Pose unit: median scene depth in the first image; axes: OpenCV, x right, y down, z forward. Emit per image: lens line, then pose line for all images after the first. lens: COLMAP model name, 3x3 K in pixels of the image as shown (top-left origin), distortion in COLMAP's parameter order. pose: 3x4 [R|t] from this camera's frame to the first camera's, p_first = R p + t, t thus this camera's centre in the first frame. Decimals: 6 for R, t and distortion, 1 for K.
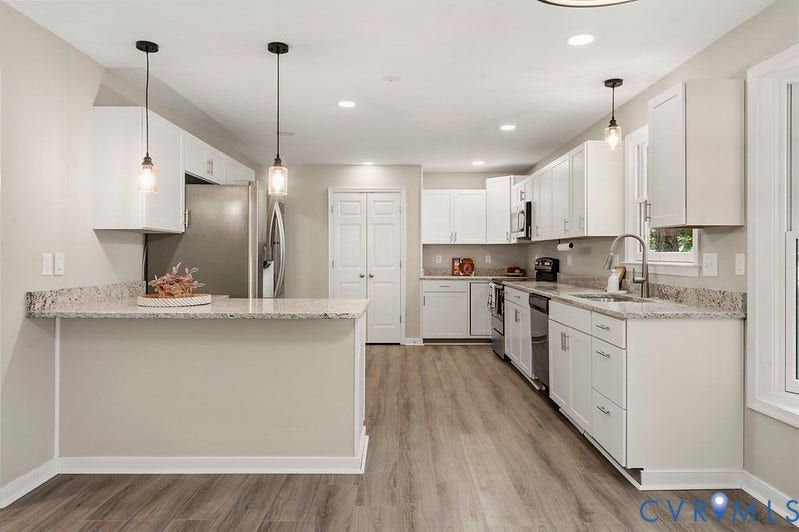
lens RADIAL K [[514.7, 0, 399.5], [0, 514.7, 266.0], [0, 0, 1]] dist [0.005478, 0.000858]
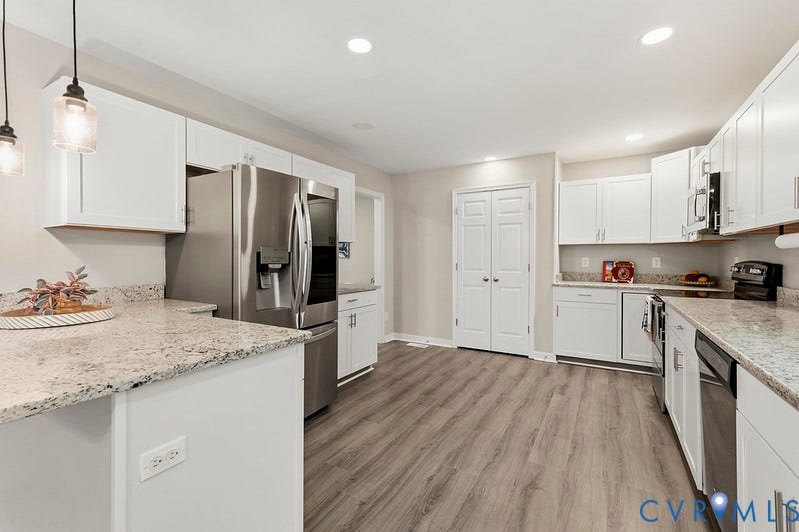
lens RADIAL K [[352.6, 0, 395.8], [0, 352.6, 264.1], [0, 0, 1]] dist [0.008076, -0.000137]
pose [[0.859810, 0.008917, -0.510537, 0.117003], [-0.011245, 0.999936, -0.001474, -0.006265], [0.510491, 0.007009, 0.859855, 0.362729]]
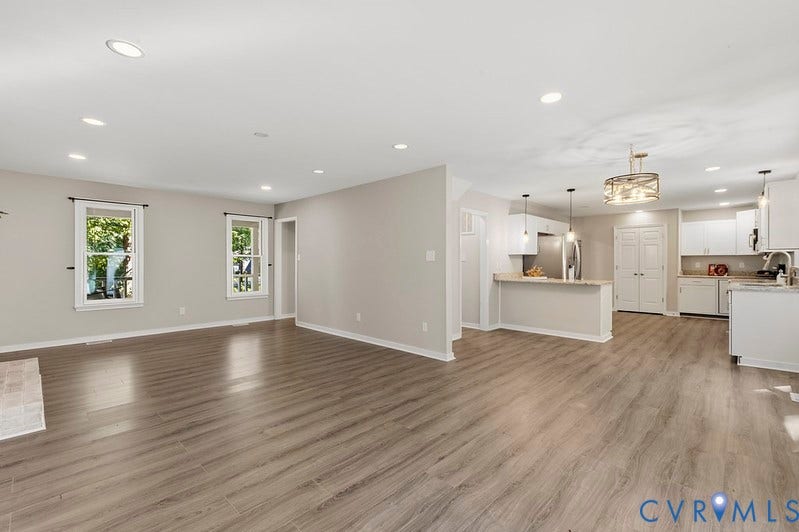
lens RADIAL K [[352.6, 0, 395.8], [0, 352.6, 264.1], [0, 0, 1]] dist [0.008076, -0.000137]
pose [[0.717466, 0.002401, -0.696589, 0.187391], [-0.012855, 0.999869, -0.009794, 0.007562], [0.696475, 0.015982, 0.717403, -0.465925]]
